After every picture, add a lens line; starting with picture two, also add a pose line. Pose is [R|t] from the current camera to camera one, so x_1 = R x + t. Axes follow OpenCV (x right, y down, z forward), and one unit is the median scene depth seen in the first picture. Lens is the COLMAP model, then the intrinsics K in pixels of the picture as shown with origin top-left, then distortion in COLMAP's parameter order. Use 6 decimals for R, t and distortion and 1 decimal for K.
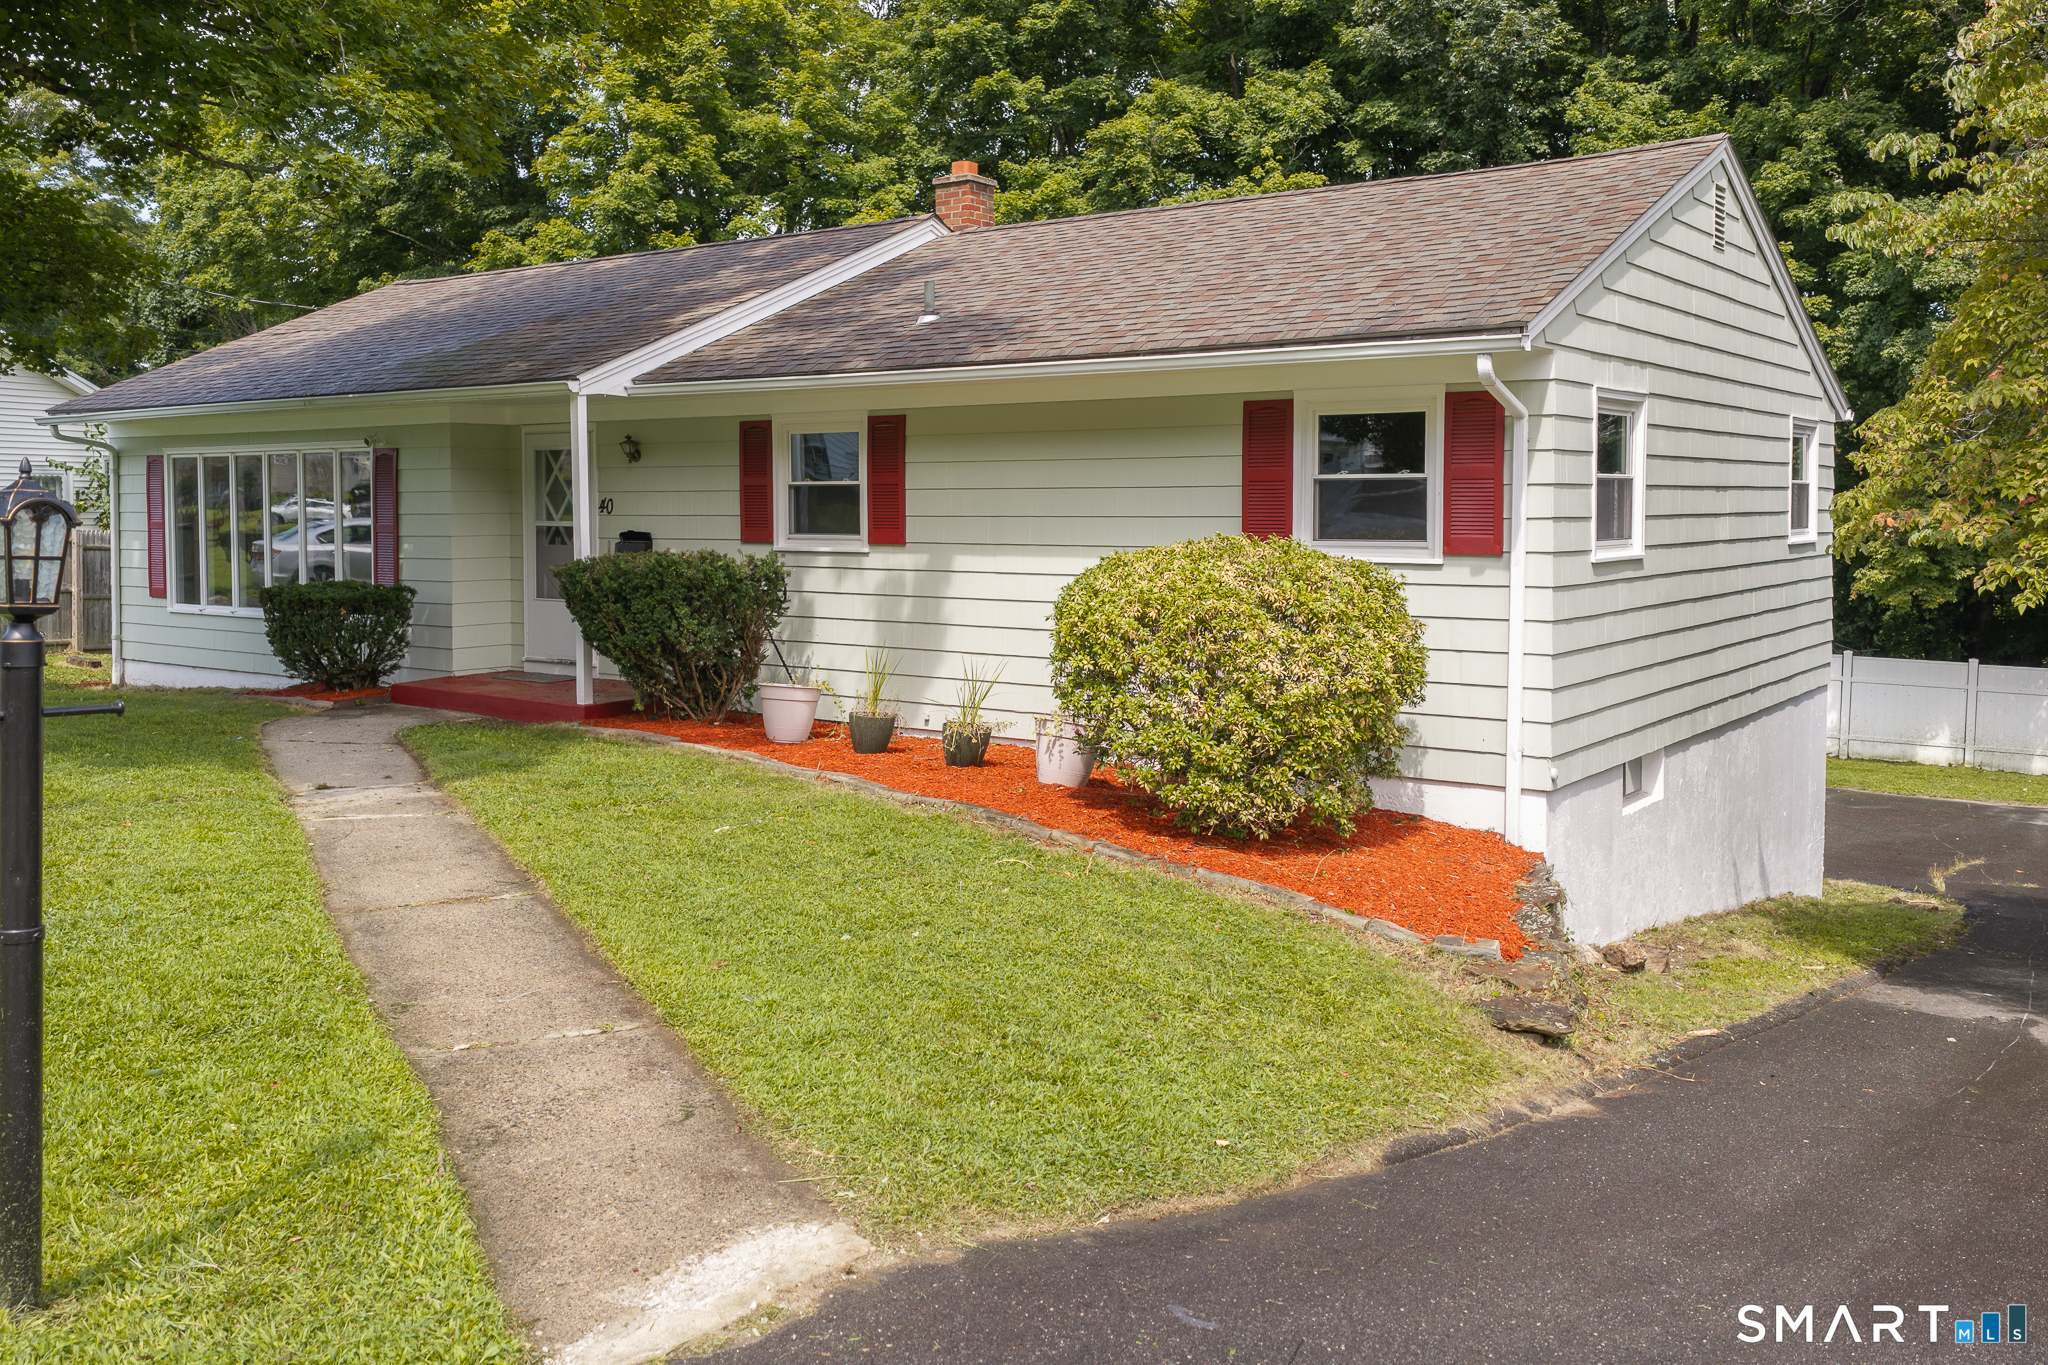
lens RADIAL K [[1743.3, 0, 1022.5], [0, 1743.3, 588.3], [0, 0, 1]] dist [0.065808, -0.001767]
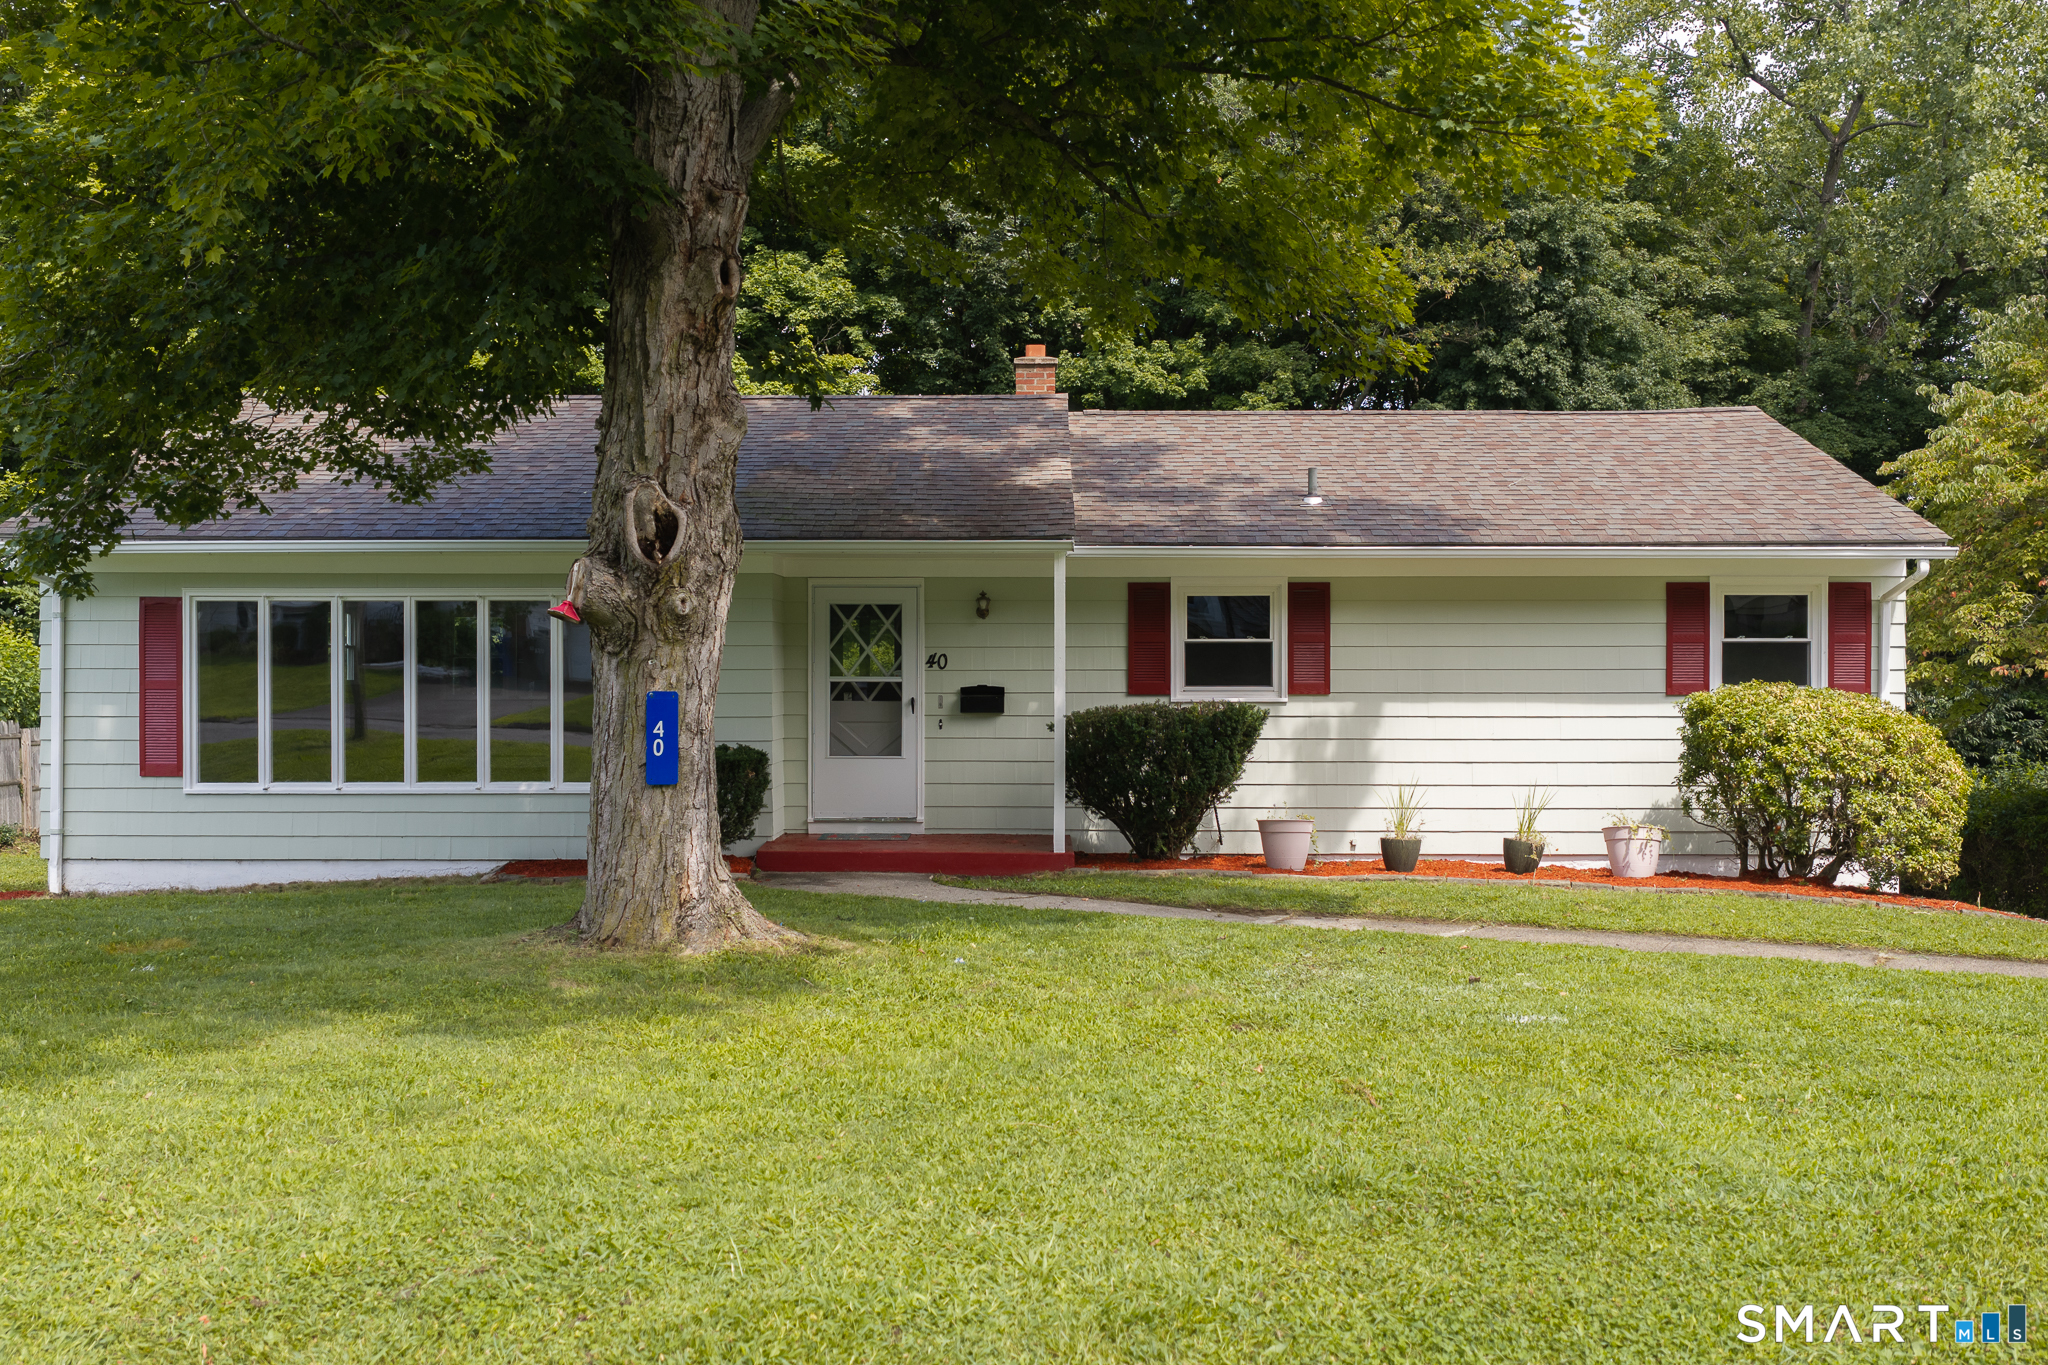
lens RADIAL K [[1685.8, 0, 1025.4], [0, 1685.8, 683.8], [0, 0, 1]] dist [0.002552, -0.007516]
pose [[0.810003, -0.011033, 0.586322, -0.884000], [0.027465, 0.999440, -0.019136, -0.016309], [-0.585782, 0.031604, 0.809852, 0.215570]]
